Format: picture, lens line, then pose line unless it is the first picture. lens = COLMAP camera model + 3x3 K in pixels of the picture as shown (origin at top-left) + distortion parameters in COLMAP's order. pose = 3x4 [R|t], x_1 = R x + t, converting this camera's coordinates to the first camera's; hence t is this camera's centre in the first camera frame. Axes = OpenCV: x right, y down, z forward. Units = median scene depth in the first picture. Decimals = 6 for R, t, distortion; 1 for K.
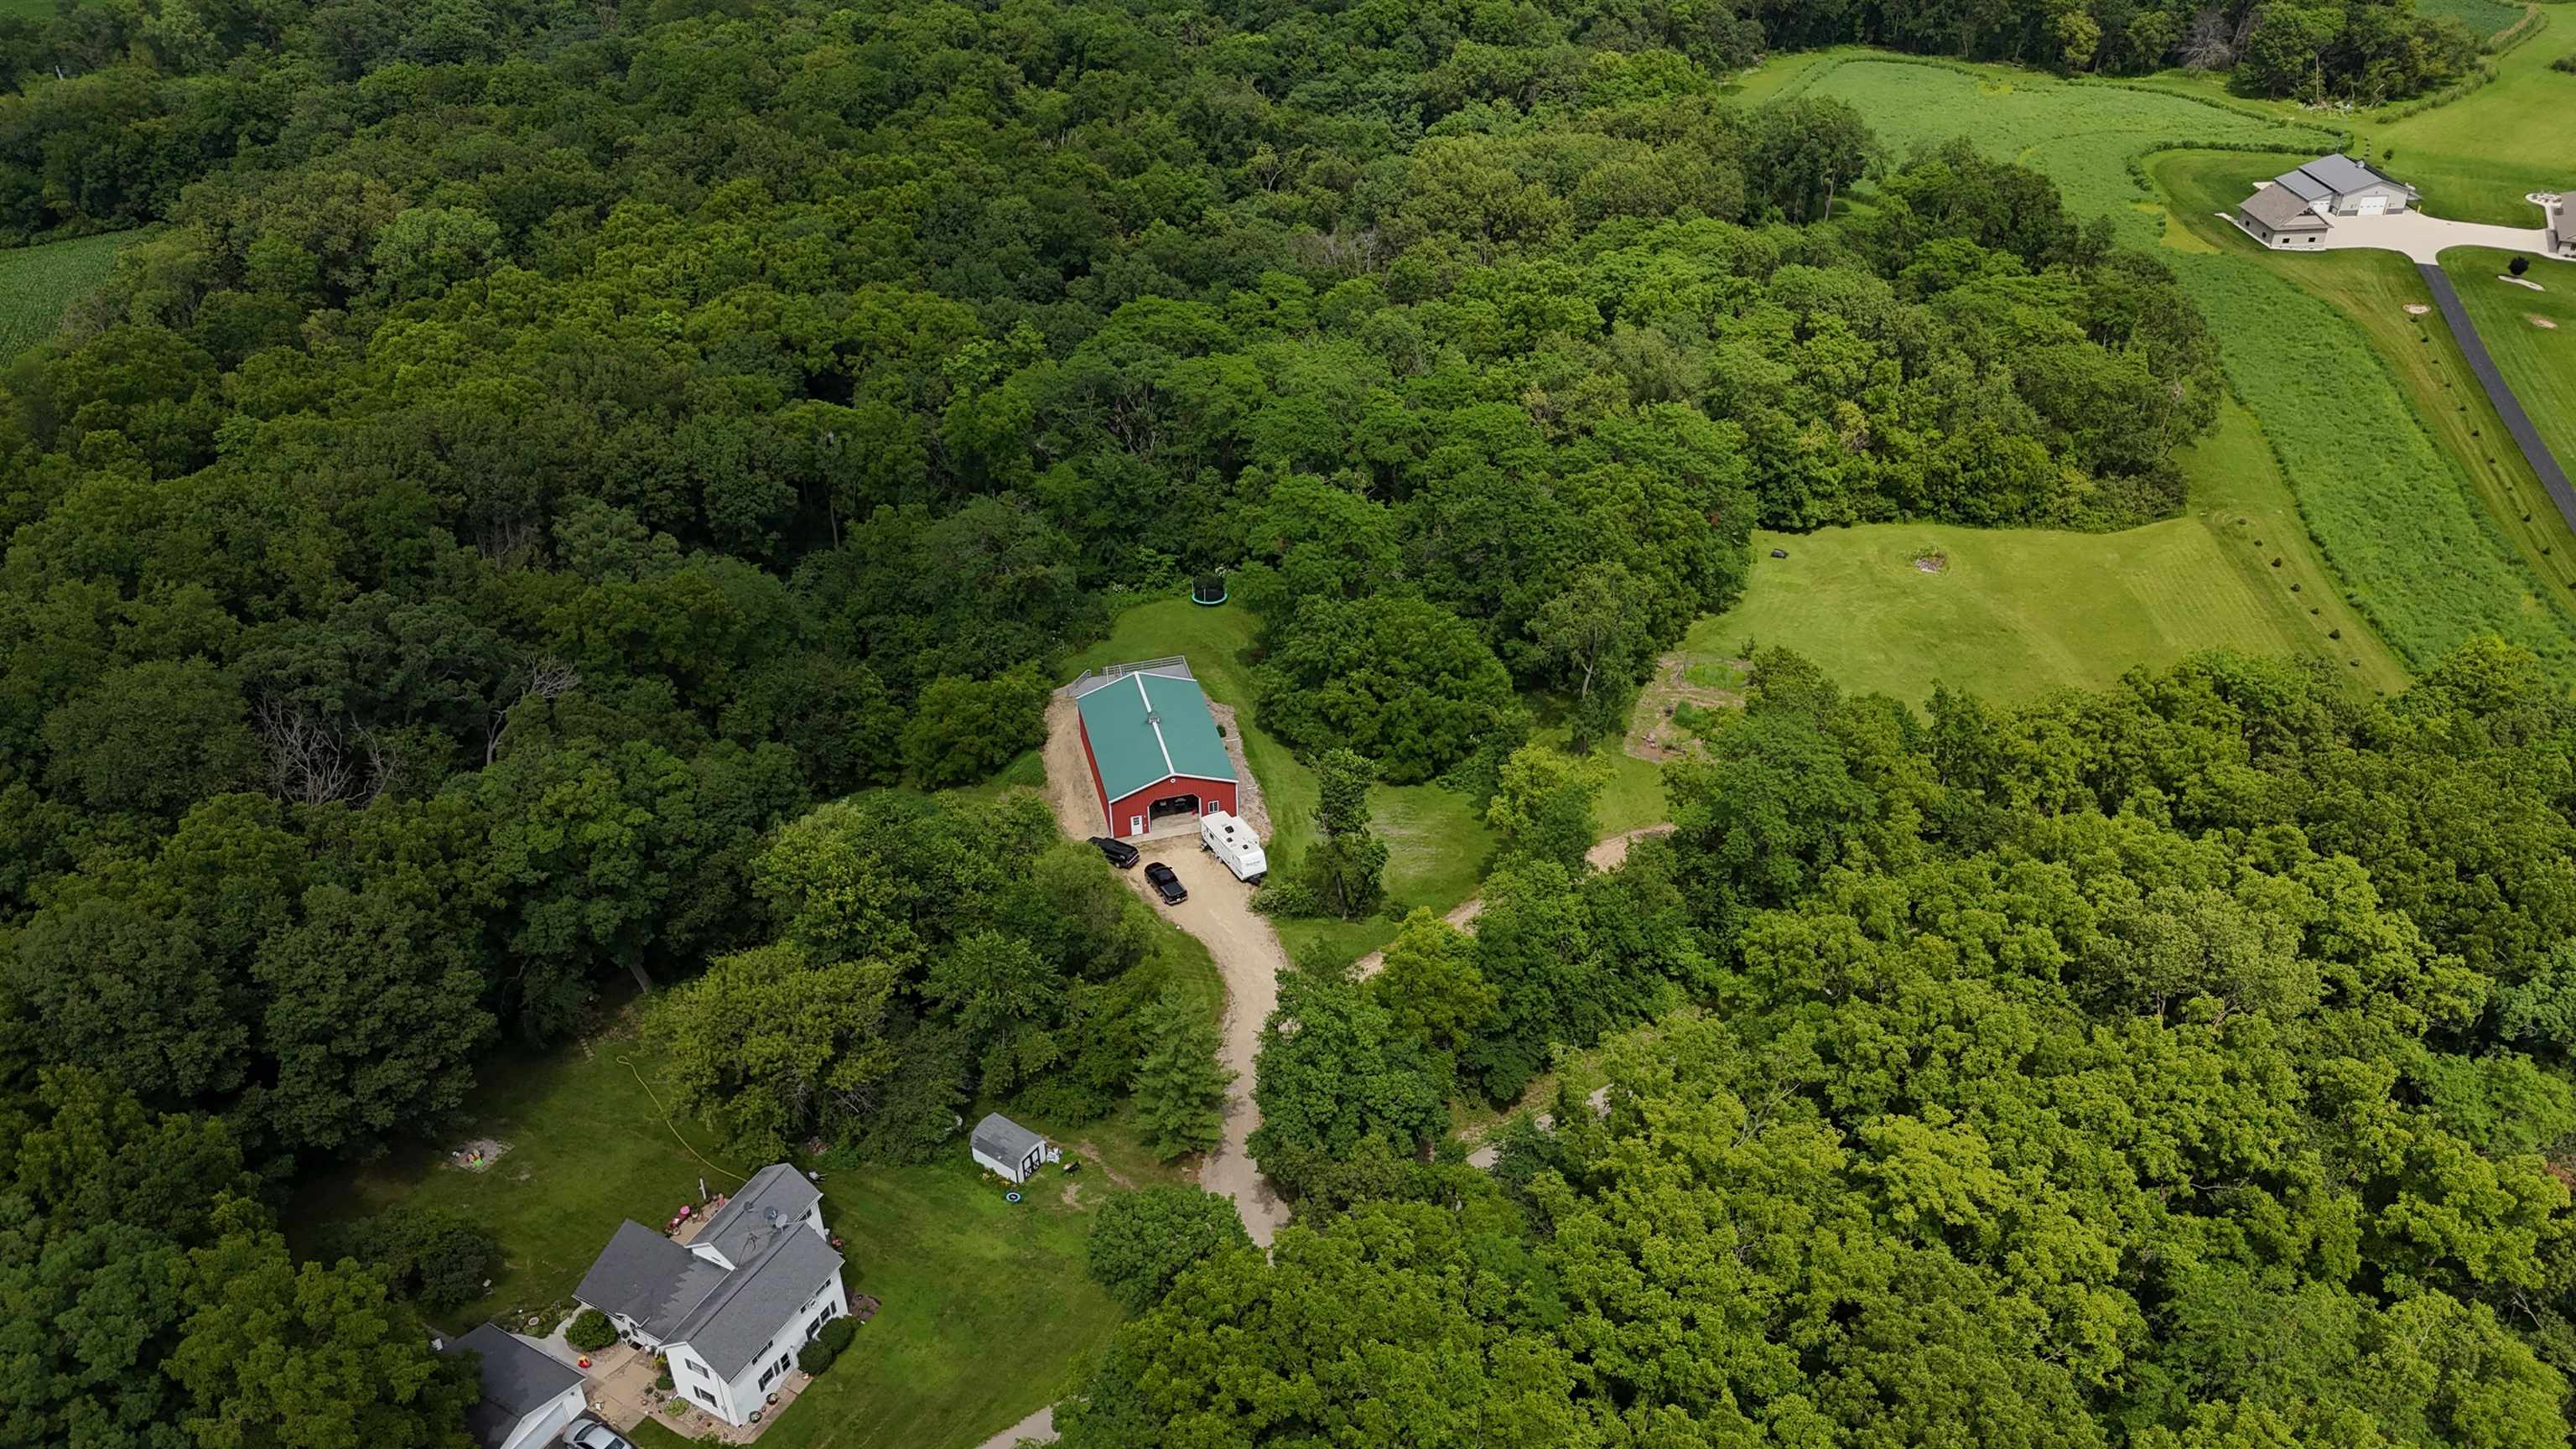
lens RADIAL K [[1911.0, 0, 1289.9], [0, 1911.0, 716.6], [0, 0, 1]] dist [0.079545, -0.080477]
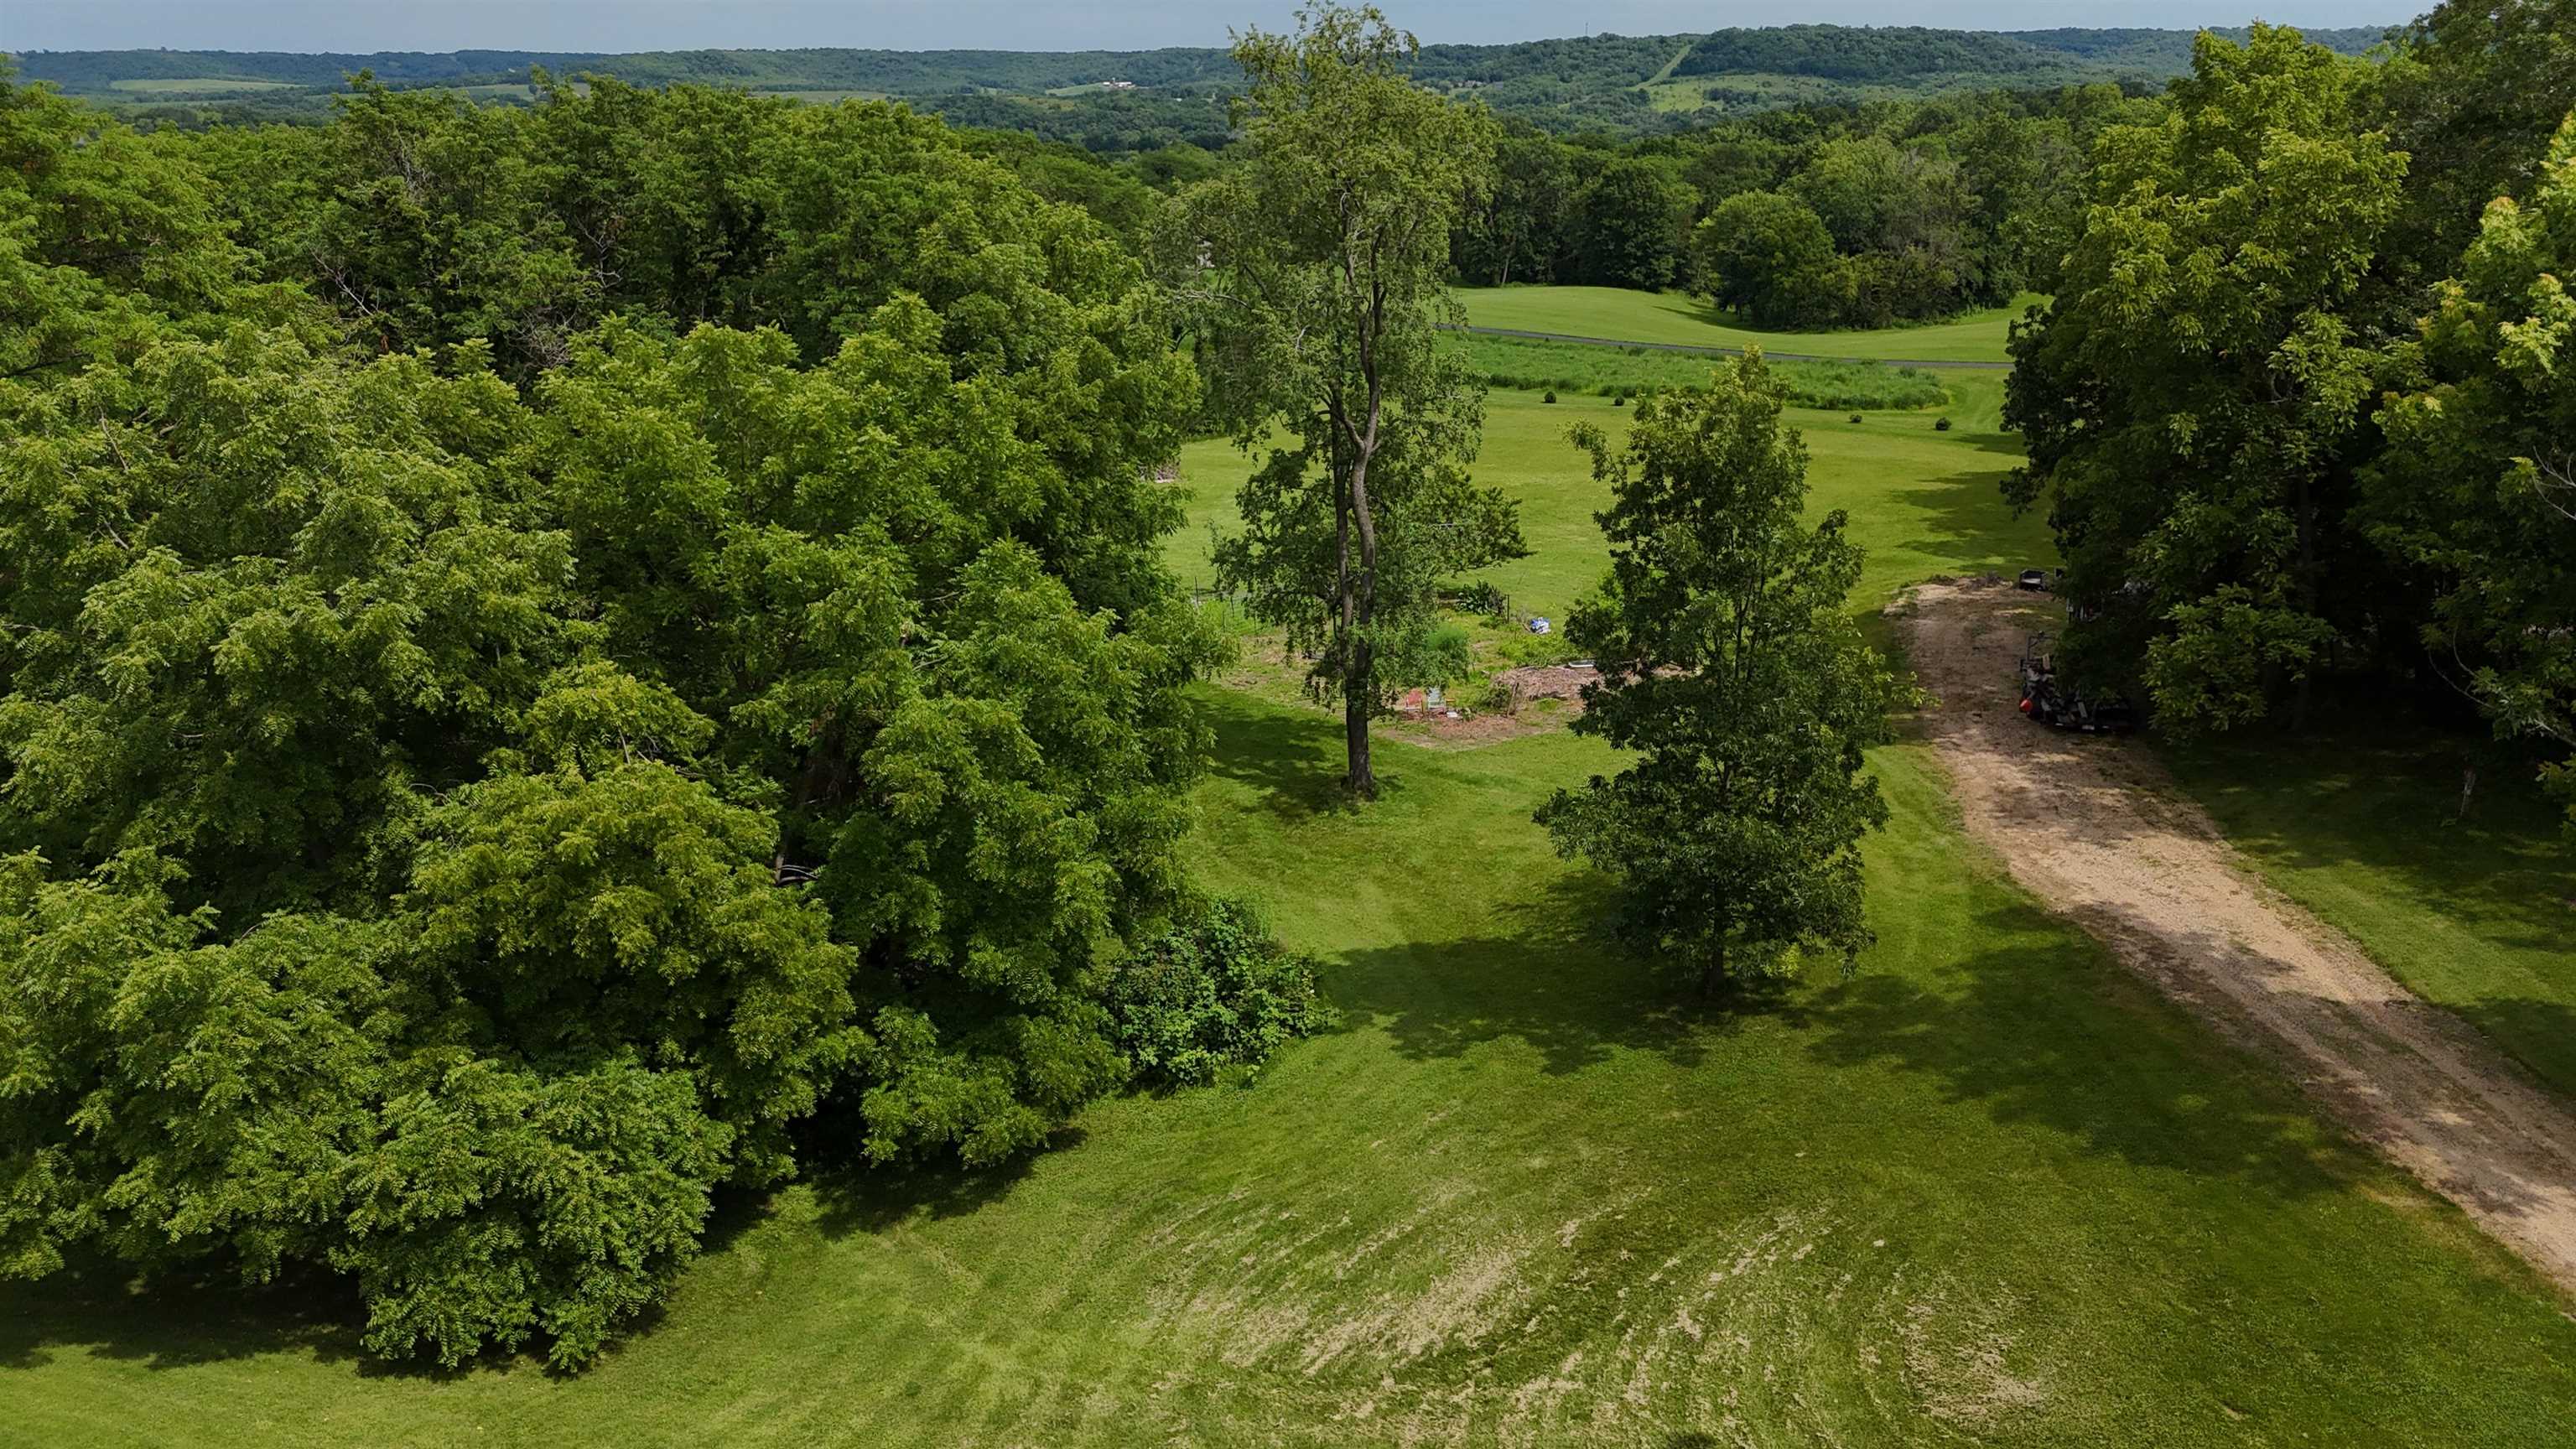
lens RADIAL K [[1911.0, 0, 1289.9], [0, 1911.0, 716.6], [0, 0, 1]] dist [0.079545, -0.080477]
pose [[0.570986, -0.258166, 0.779311, -0.057649], [0.455128, 0.889582, -0.038767, 0.013384], [-0.683253, 0.376822, 0.625437, 0.759312]]
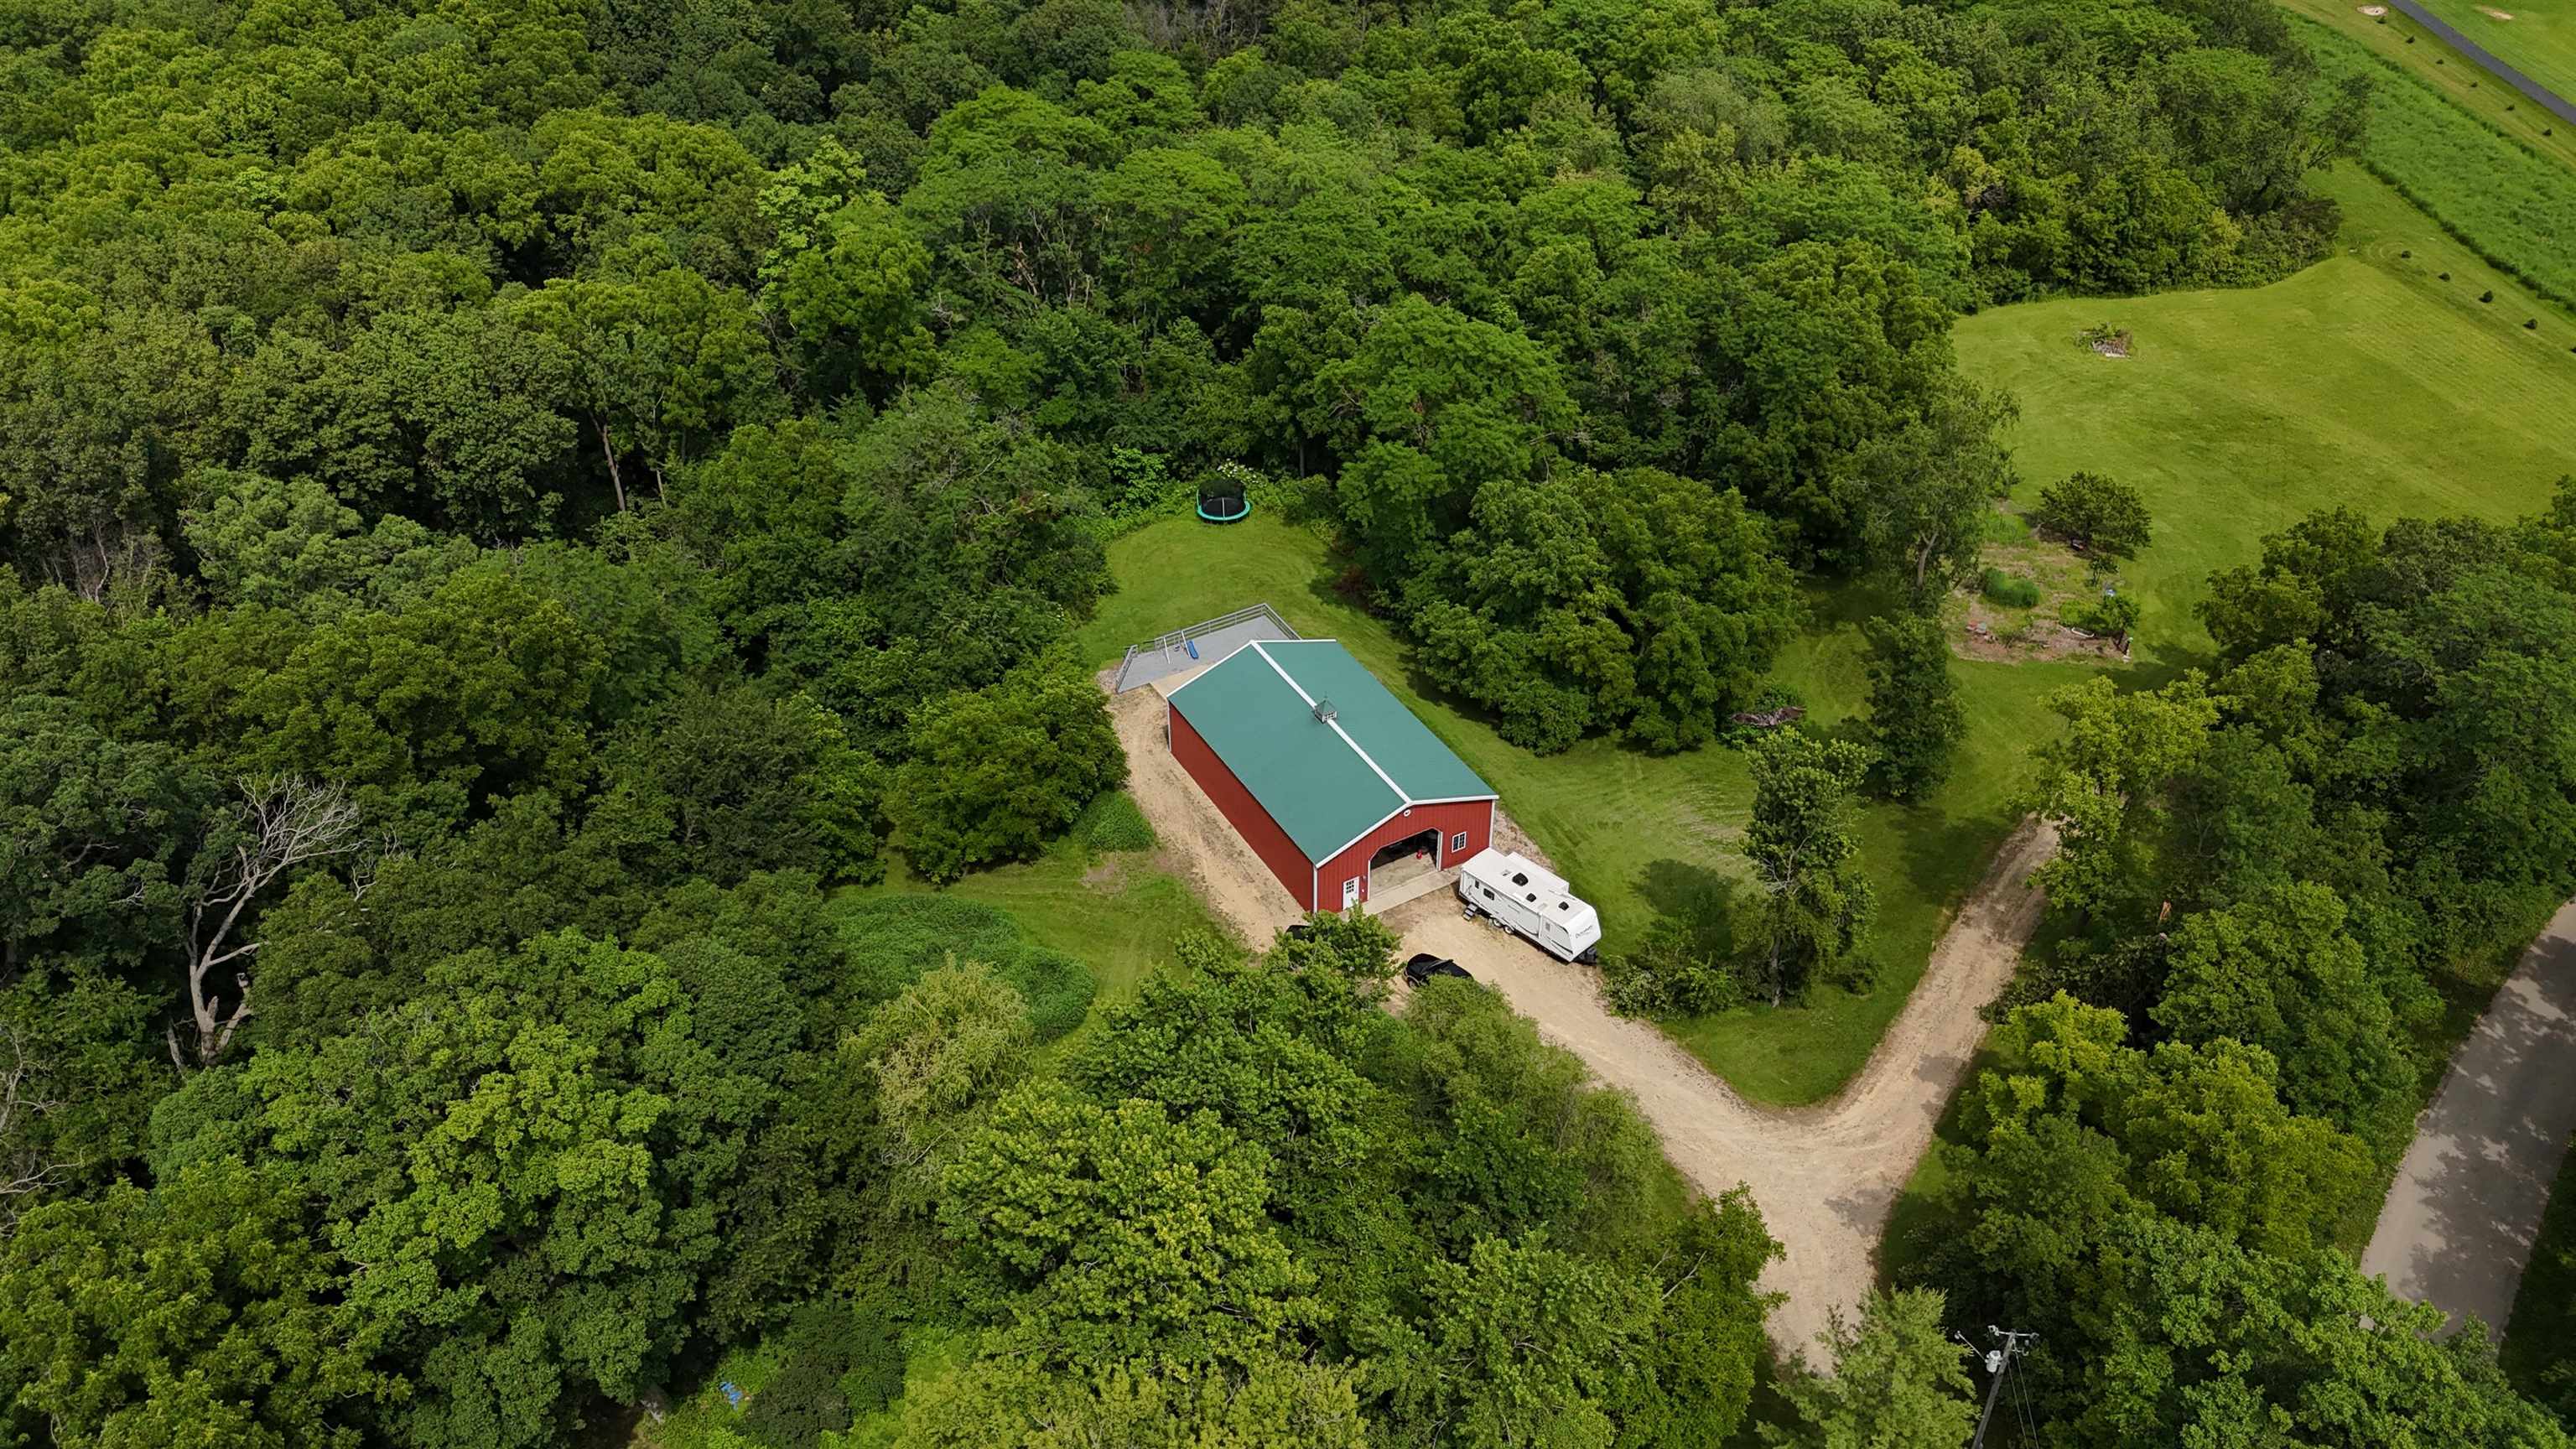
lens RADIAL K [[1902.5, 0, 1288.0], [0, 1902.5, 724.5], [0, 0, 1]] dist [0.071301, -0.067873]
pose [[0.965322, -0.150801, 0.213101, -0.186424], [0.136911, 0.987461, 0.078585, -0.039366], [-0.222280, -0.046684, 0.973865, 0.352012]]
